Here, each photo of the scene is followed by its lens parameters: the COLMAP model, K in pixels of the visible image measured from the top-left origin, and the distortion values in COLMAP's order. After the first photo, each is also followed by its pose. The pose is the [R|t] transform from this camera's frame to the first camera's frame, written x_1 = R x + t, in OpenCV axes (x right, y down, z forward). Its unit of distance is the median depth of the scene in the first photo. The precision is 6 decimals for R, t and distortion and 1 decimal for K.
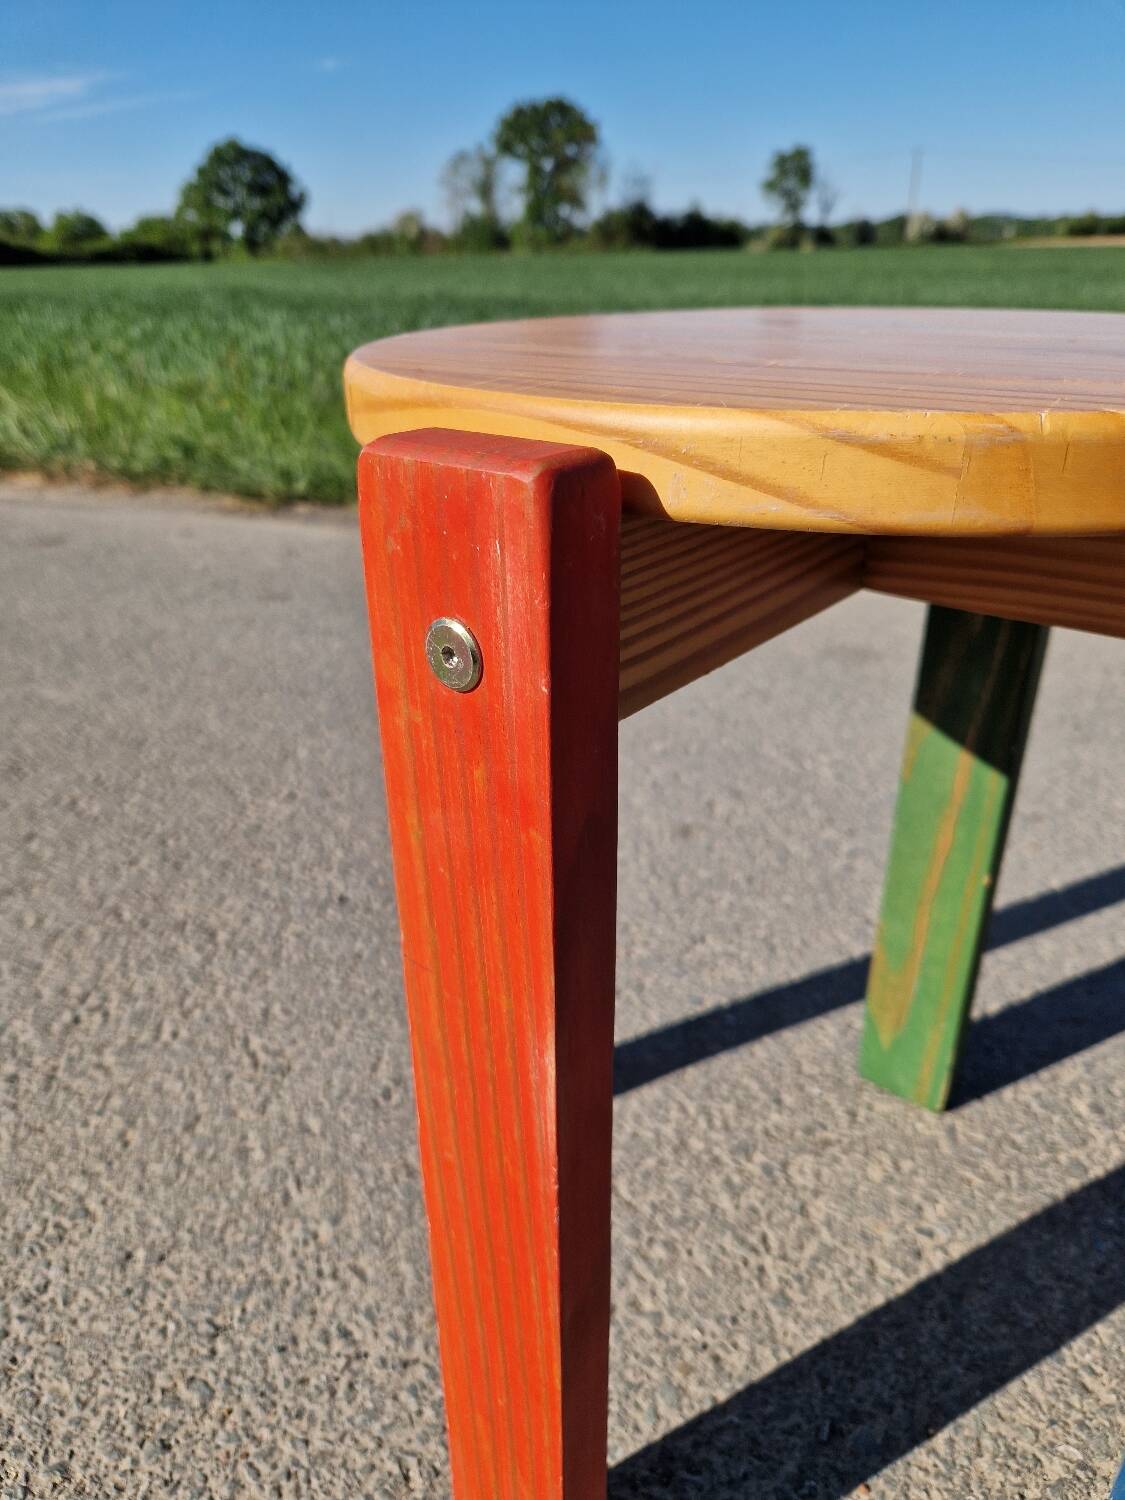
lens RADIAL K [[1040.3, 0, 554.8], [0, 1040.3, 755.4], [0, 0, 1]] dist [0.022495, -0.027110]
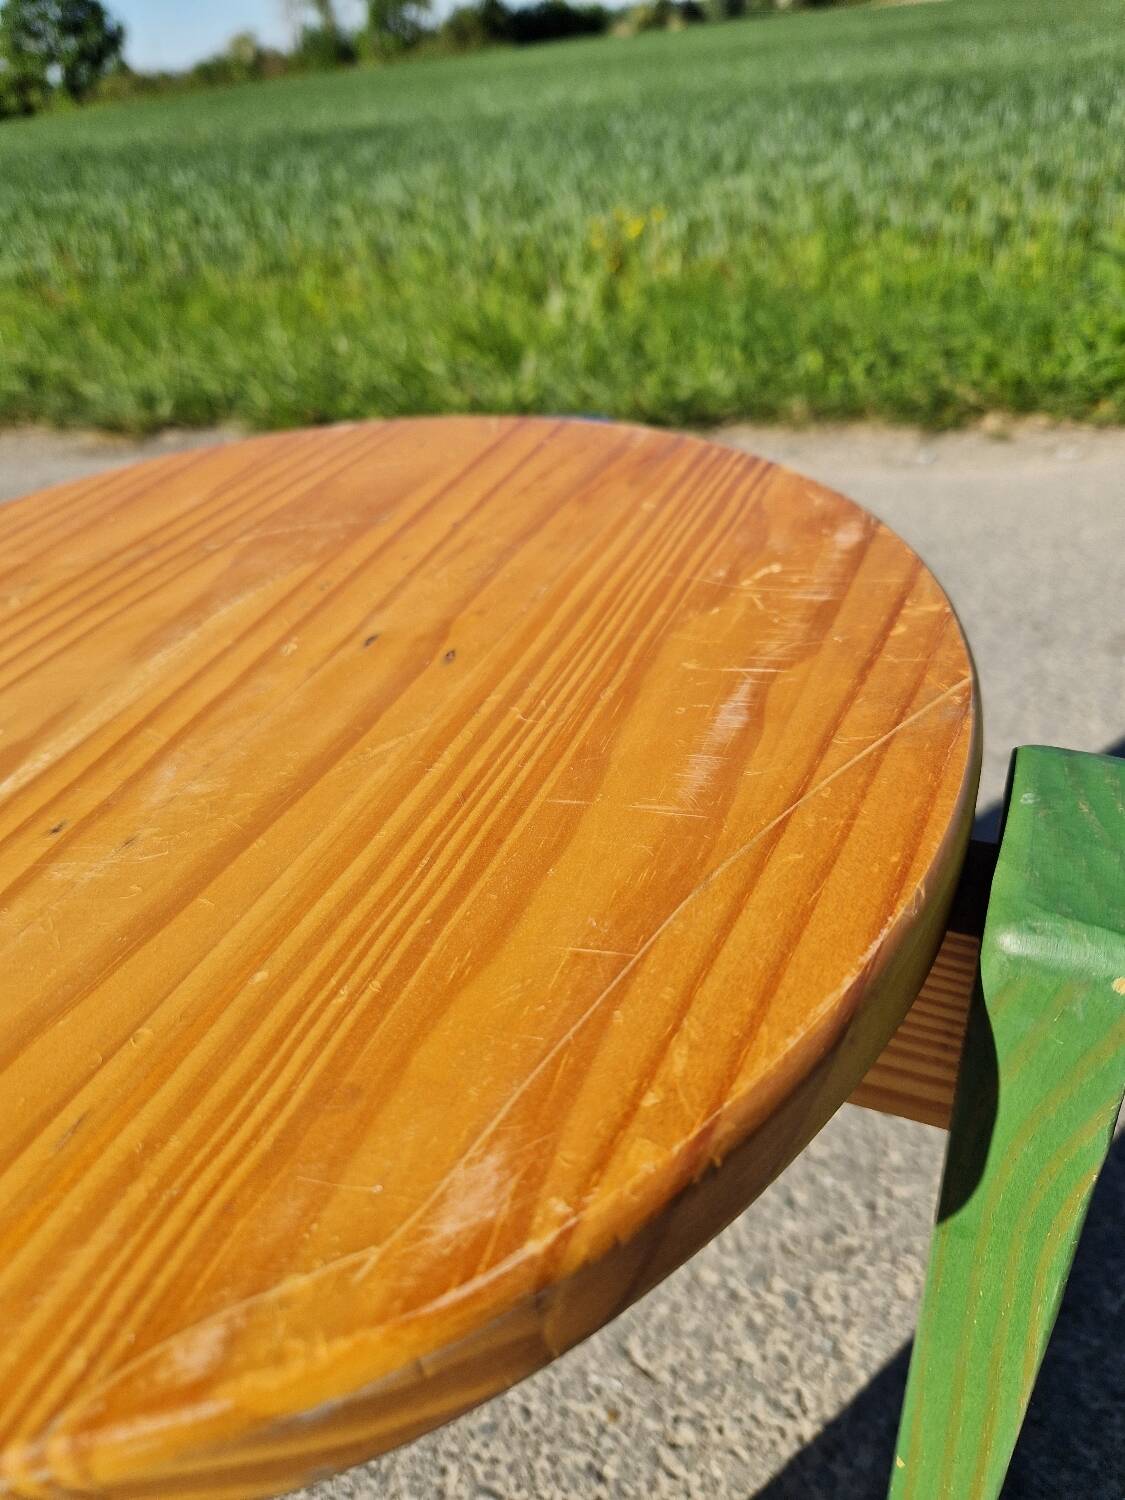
lens RADIAL K [[1046.4, 0, 553.9], [0, 1046.4, 735.0], [0, 0, 1]] dist [0.022440, -0.038684]
pose [[0.988843, -0.140832, 0.048543, 0.025123], [0.133476, 0.982353, 0.131018, -0.233263], [-0.066138, -0.123077, 0.990191, 0.169633]]
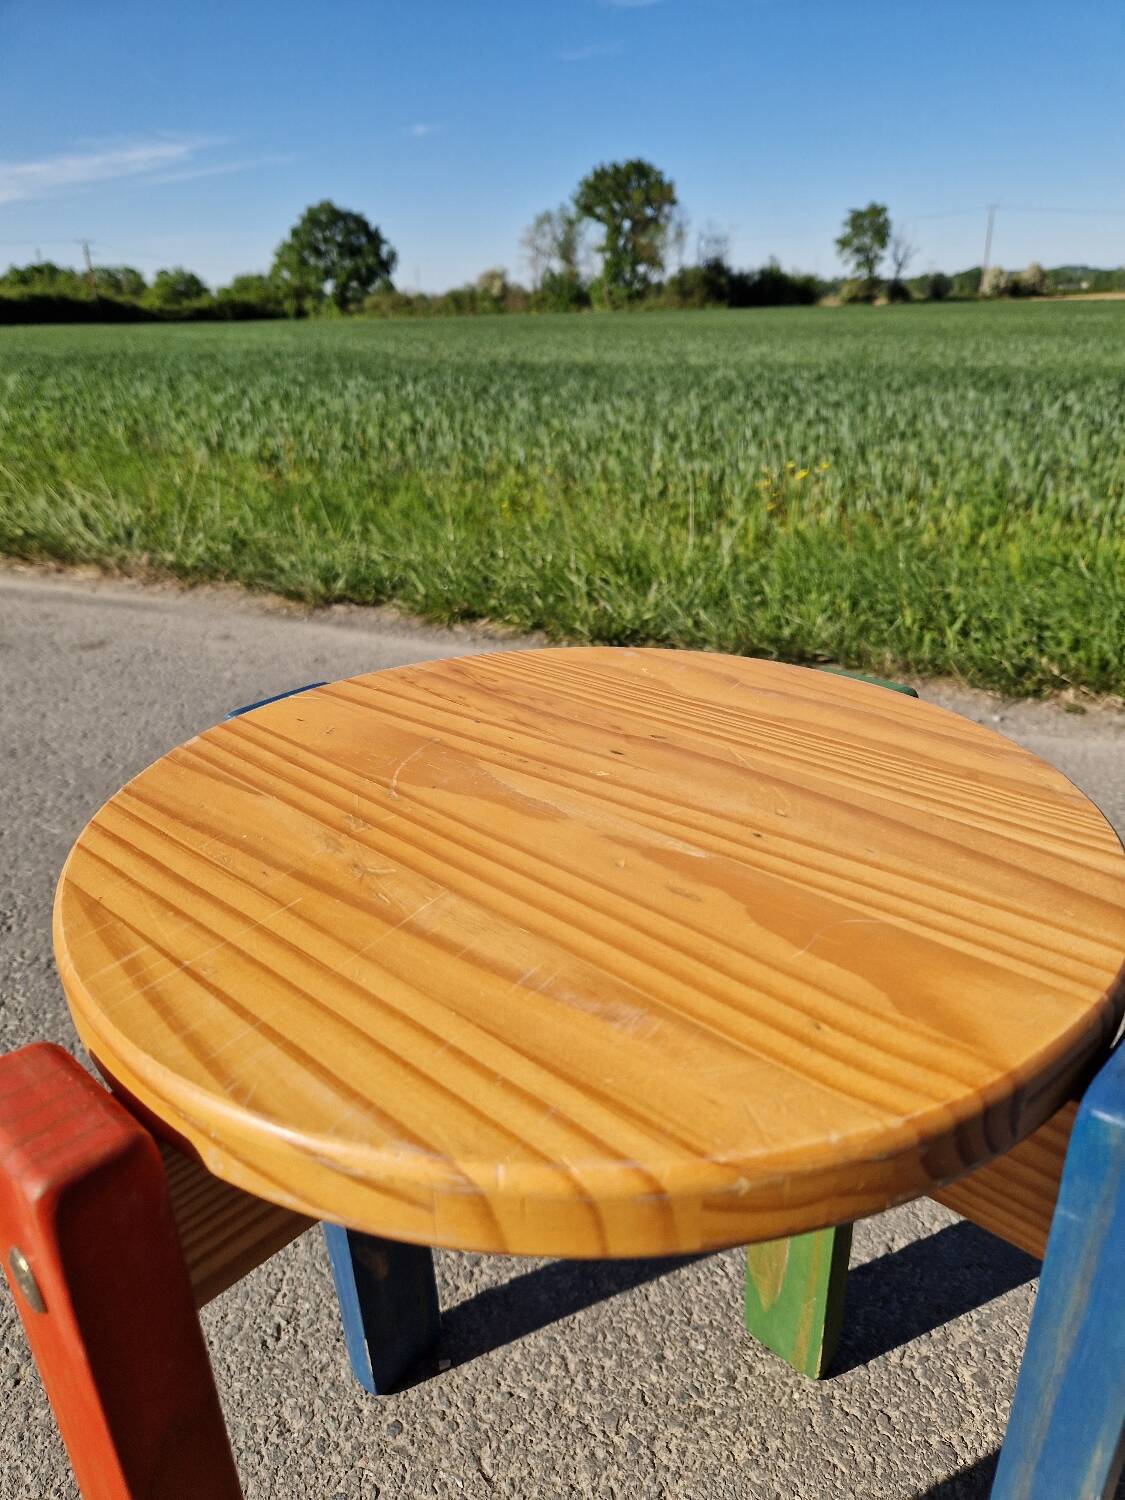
lens RADIAL K [[1022.0, 0, 582.8], [0, 1022.0, 753.3], [0, 0, 1]] dist [0.050472, -0.047035]
pose [[0.998962, 0.014518, -0.043173, 0.188230], [-0.016267, 0.999049, -0.040445, -0.223878], [0.042545, 0.041106, 0.998249, -0.020811]]
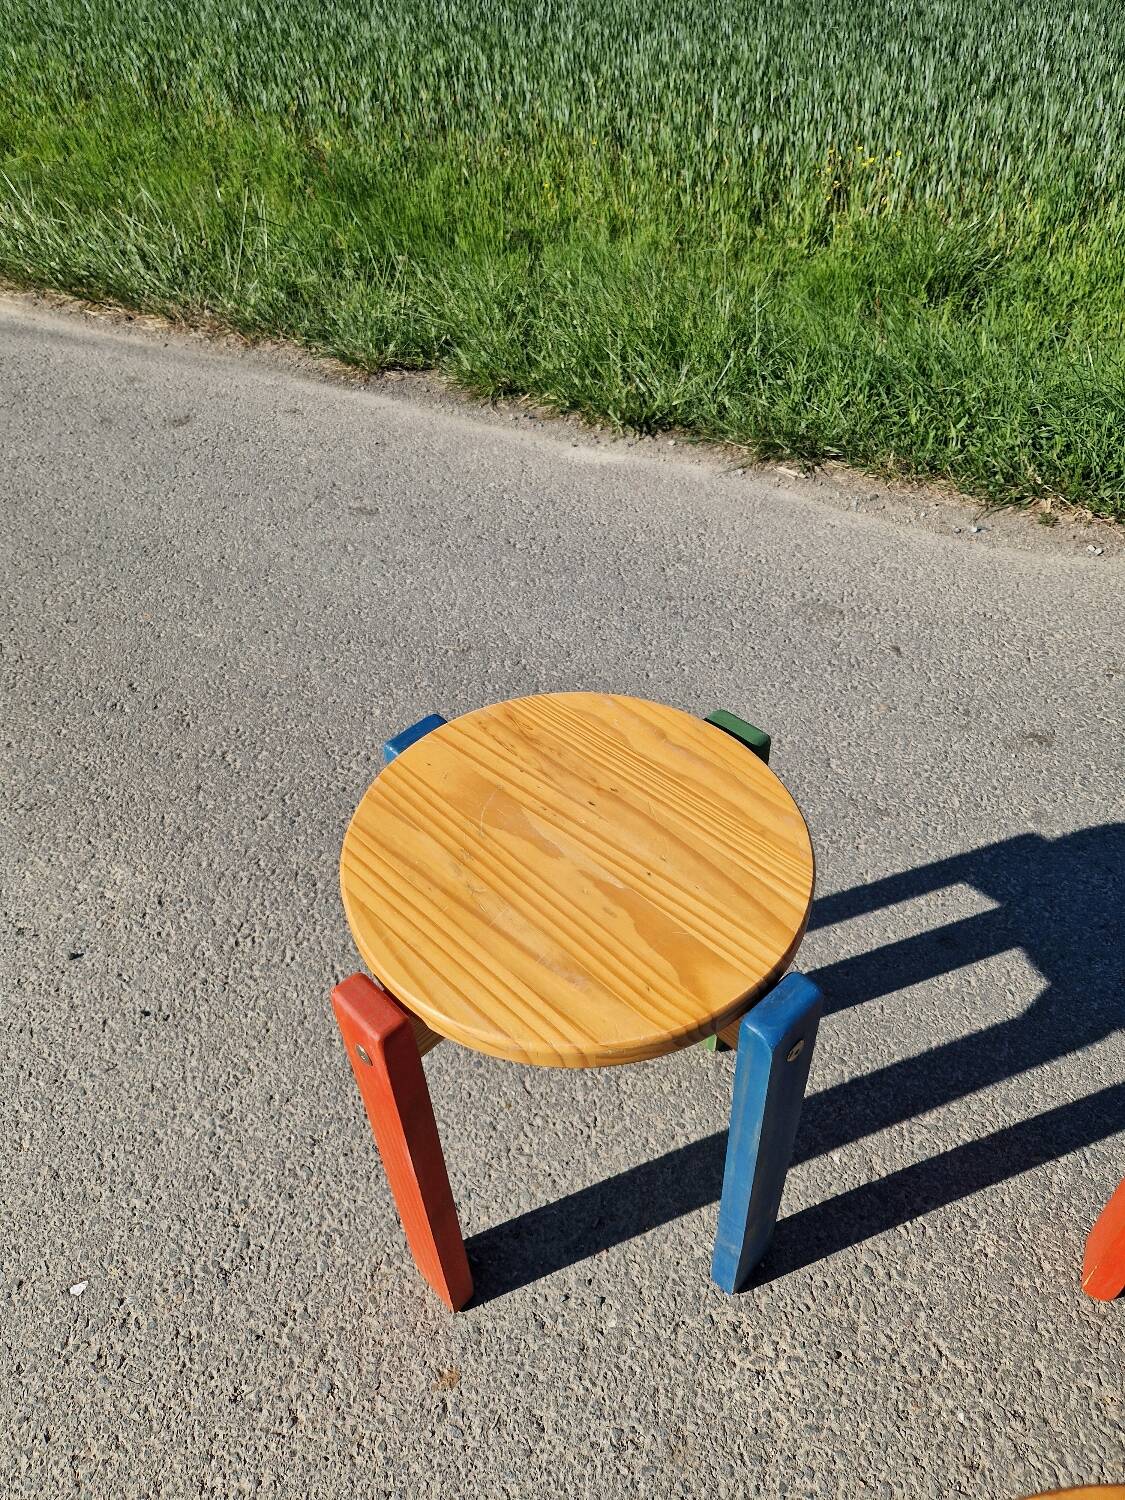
lens RADIAL K [[999.0, 0, 555.5], [0, 999.0, 756.2], [0, 0, 1]] dist [0.063129, -0.055787]
pose [[0.993659, 0.063800, -0.092582, 0.239106], [-0.035094, 0.958268, 0.283710, -0.642608], [0.106819, -0.278662, 0.954430, -0.533461]]
